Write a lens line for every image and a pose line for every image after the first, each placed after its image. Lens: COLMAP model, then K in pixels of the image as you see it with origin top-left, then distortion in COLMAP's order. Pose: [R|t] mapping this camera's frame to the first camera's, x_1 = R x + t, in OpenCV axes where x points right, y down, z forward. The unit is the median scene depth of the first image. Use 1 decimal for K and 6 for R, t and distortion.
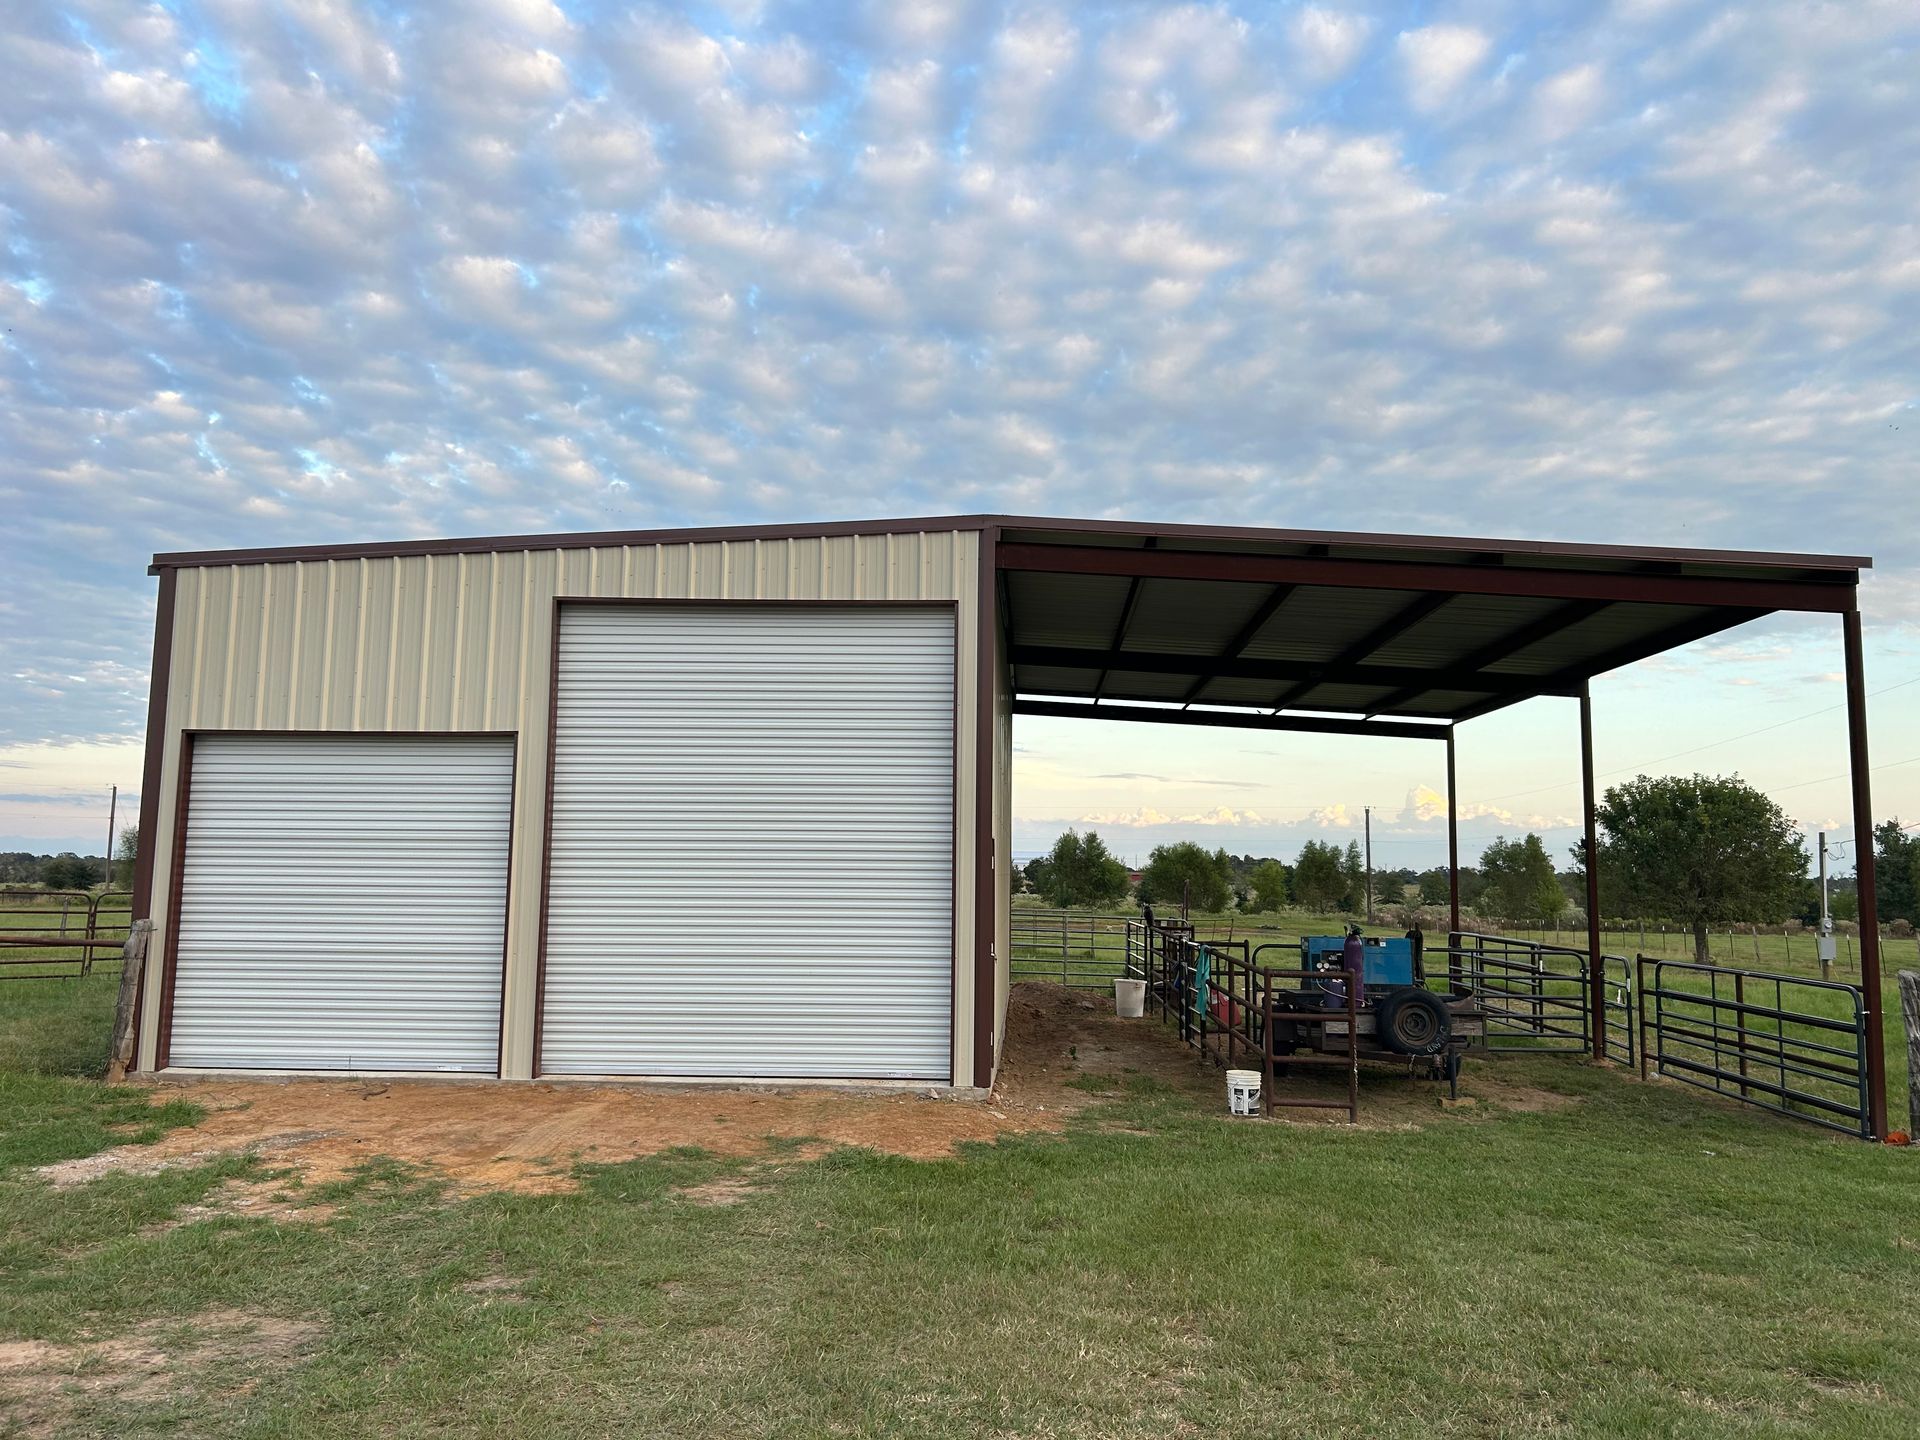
lens RADIAL K [[1430.8, 0, 960.0], [0, 1430.8, 720.0], [0, 0, 1]] dist [0.114796, -0.204353]
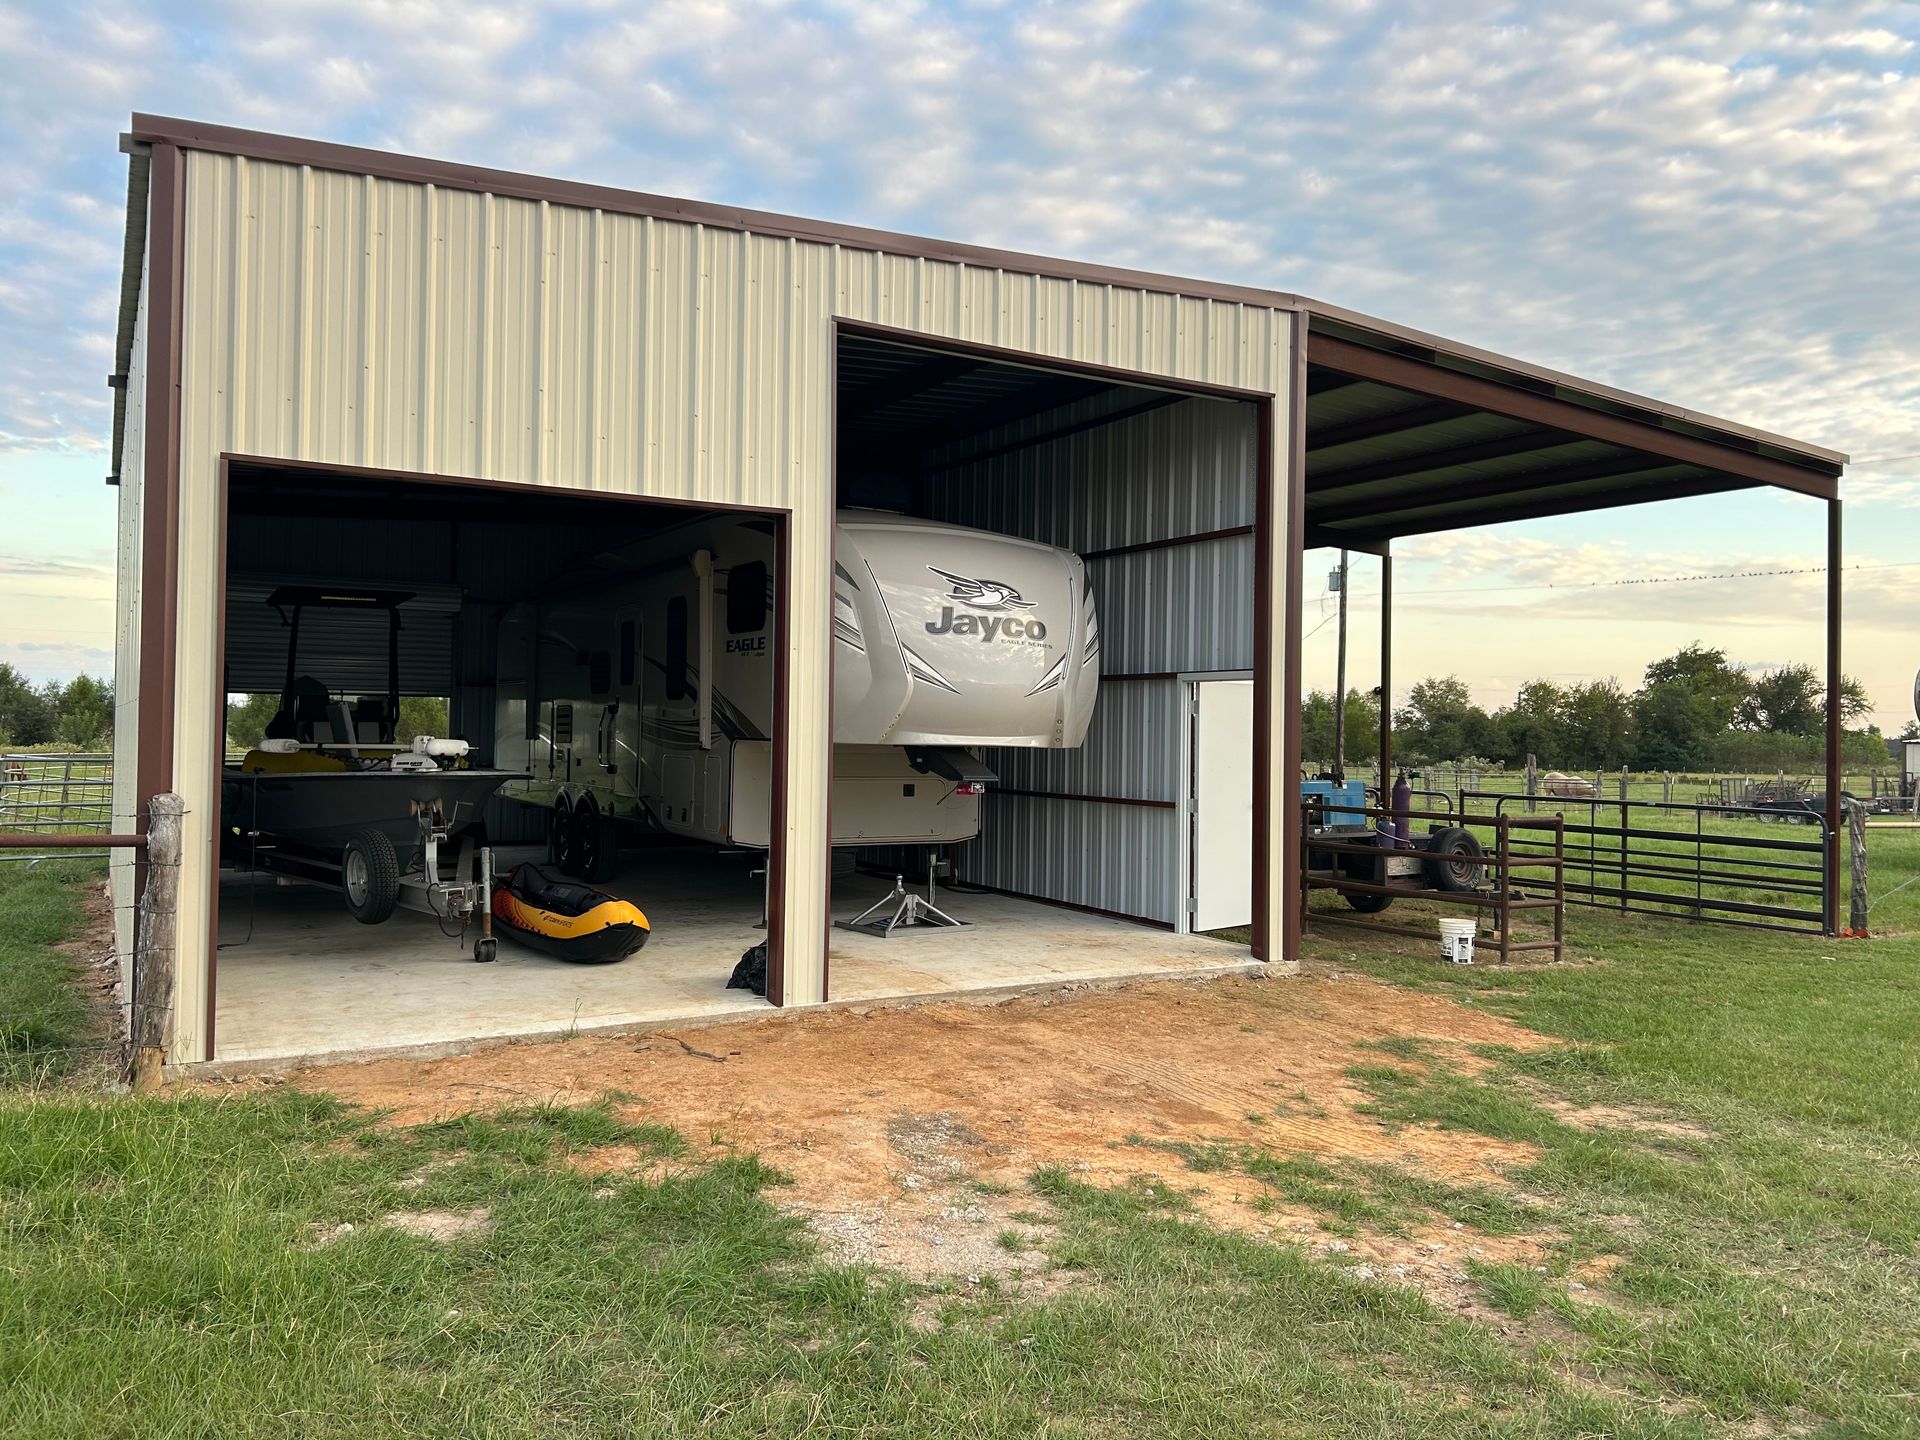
lens RADIAL K [[1430.8, 0, 960.0], [0, 1430.8, 720.0], [0, 0, 1]] dist [0.114796, -0.204353]
pose [[0.831217, 0.001705, 0.555946, -0.629463], [-0.063144, 0.993814, 0.091361, 0.040267], [-0.552351, -0.111046, 0.826183, 0.390678]]
